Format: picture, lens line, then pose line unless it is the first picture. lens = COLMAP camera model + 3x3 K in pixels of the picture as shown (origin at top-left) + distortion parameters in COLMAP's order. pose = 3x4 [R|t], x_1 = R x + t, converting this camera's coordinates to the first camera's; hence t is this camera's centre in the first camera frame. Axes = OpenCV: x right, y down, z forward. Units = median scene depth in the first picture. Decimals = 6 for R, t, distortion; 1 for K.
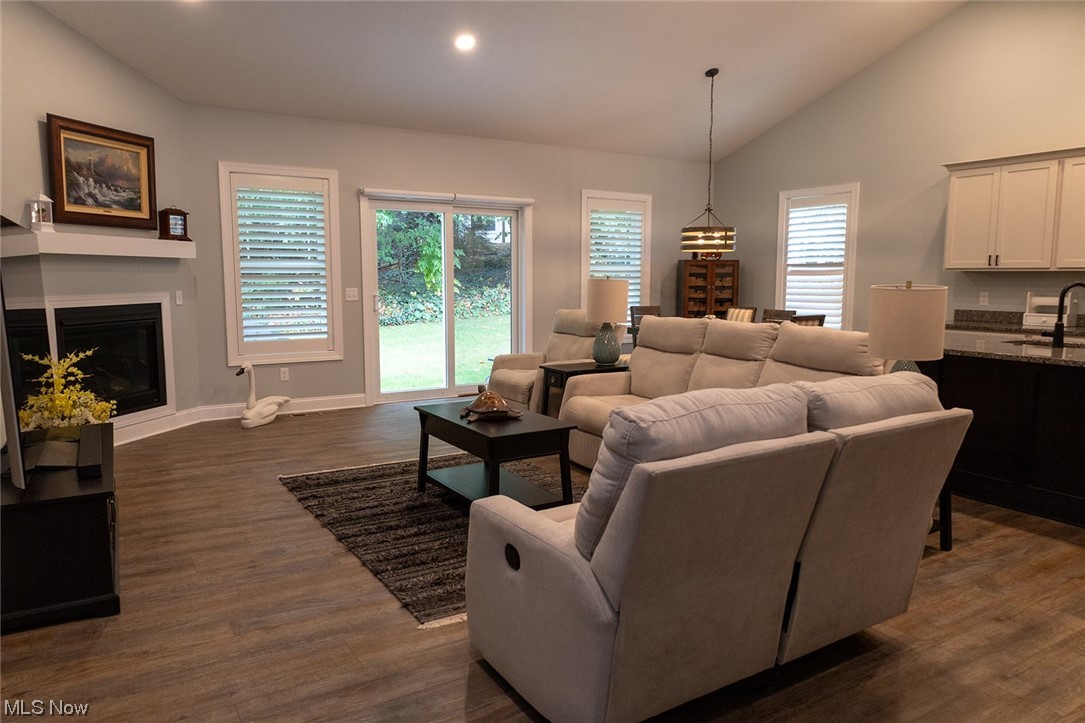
lens RADIAL K [[721.8, 0, 540.8], [0, 721.8, 363.5], [0, 0, 1]] dist [-0.007240, -0.003408]
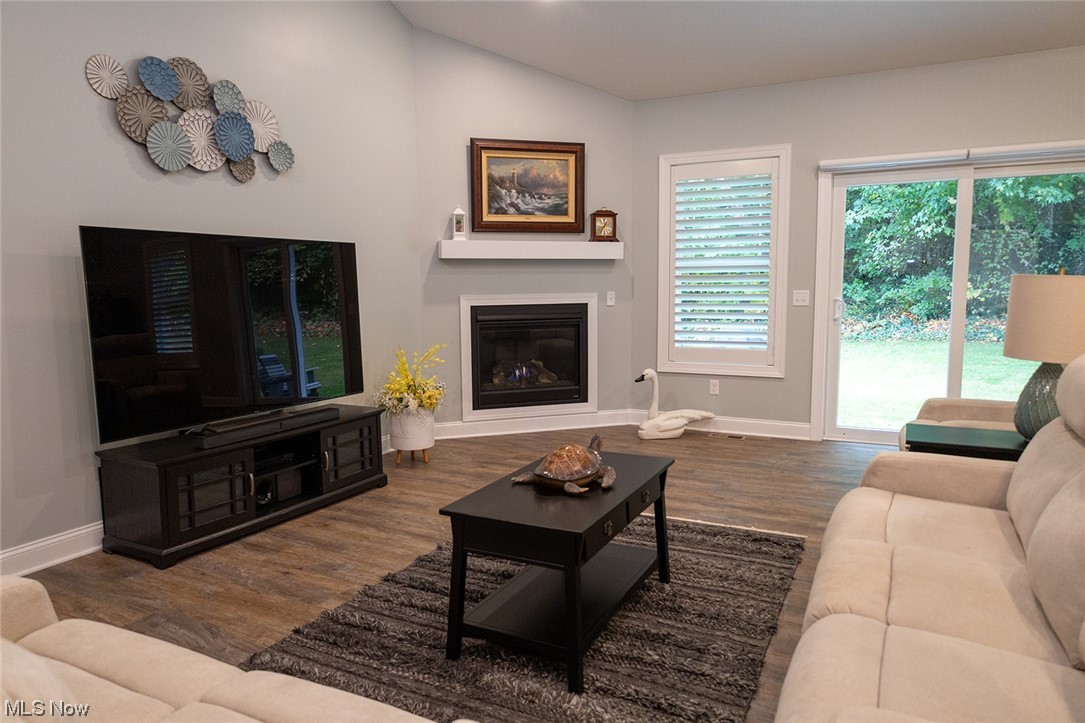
lens RADIAL K [[709.9, 0, 542.5], [0, 709.9, 361.5], [0, 0, 1]] dist [-0.000385, 0.000118]
pose [[0.522618, 0.090127, -0.847790, 0.293235], [-0.092893, 0.994496, 0.048460, -0.042357], [0.847491, 0.053428, 0.528114, 0.393923]]
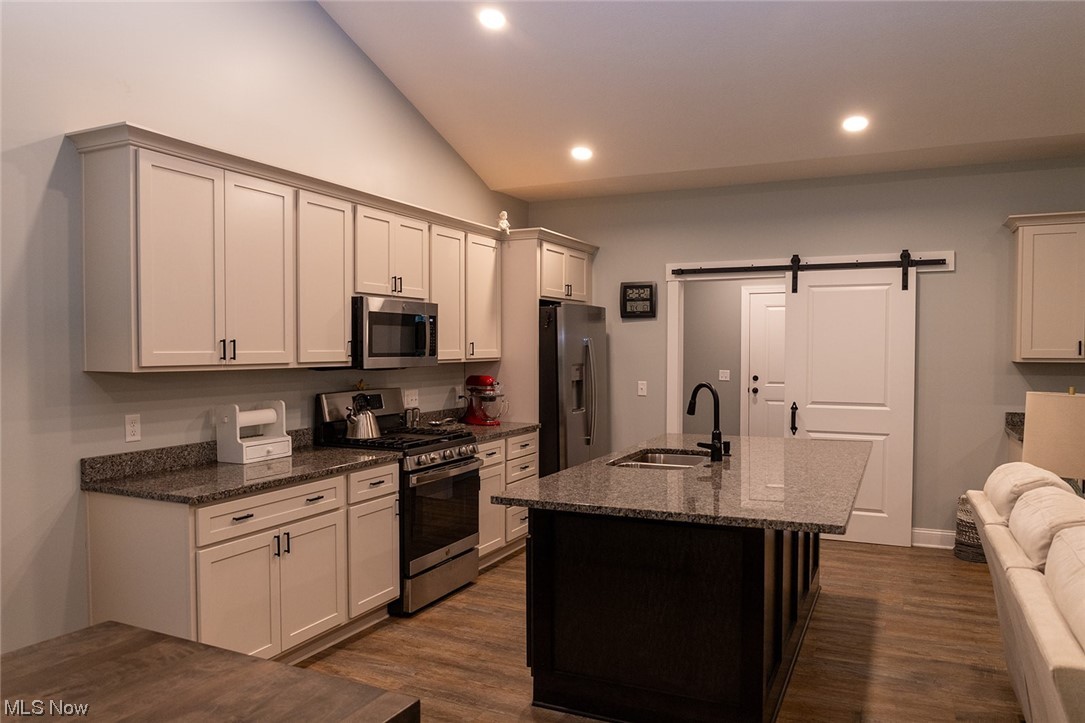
lens RADIAL K [[793.4, 0, 521.5], [0, 793.4, 377.3], [0, 0, 1]] dist [-0.038854, 0.001113]
pose [[-0.538963, -0.030447, 0.841779, 0.039672], [0.100029, 0.989962, 0.099852, -0.157204], [-0.836369, 0.138019, -0.530507, 1.112397]]
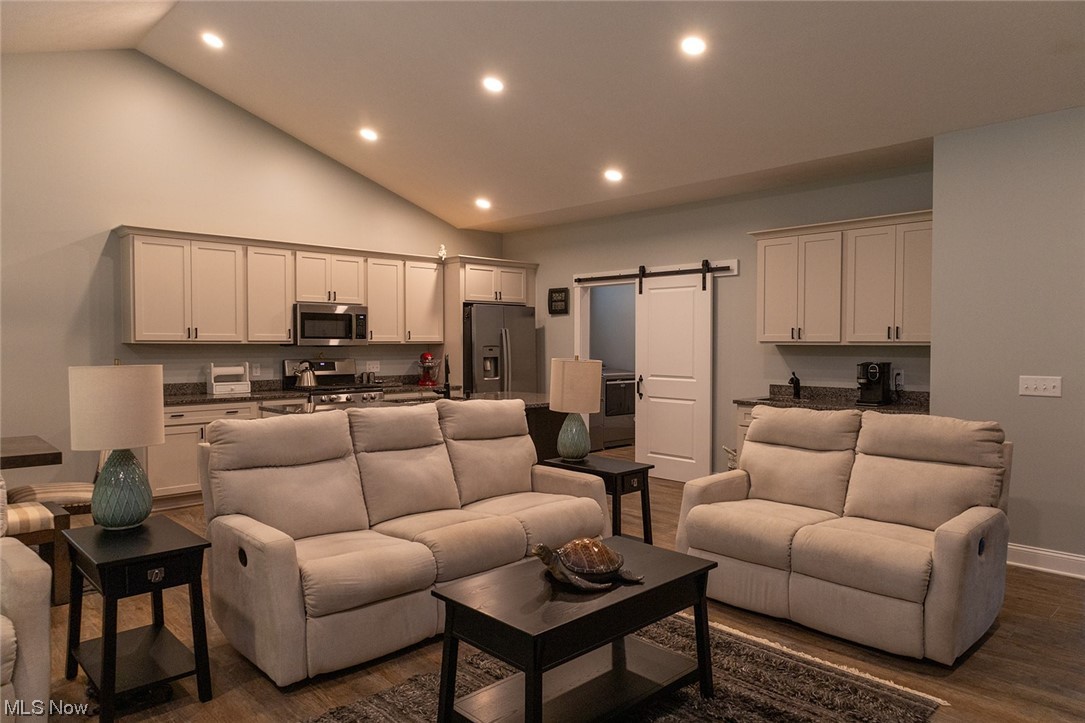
lens RADIAL K [[709.9, 0, 542.5], [0, 709.9, 361.5], [0, 0, 1]] dist [-0.000385, 0.000118]
pose [[-0.208739, -0.027255, 0.977591, -0.432864], [0.112635, 0.992290, 0.051715, -0.099057], [-0.971463, 0.120906, -0.204060, 0.723617]]
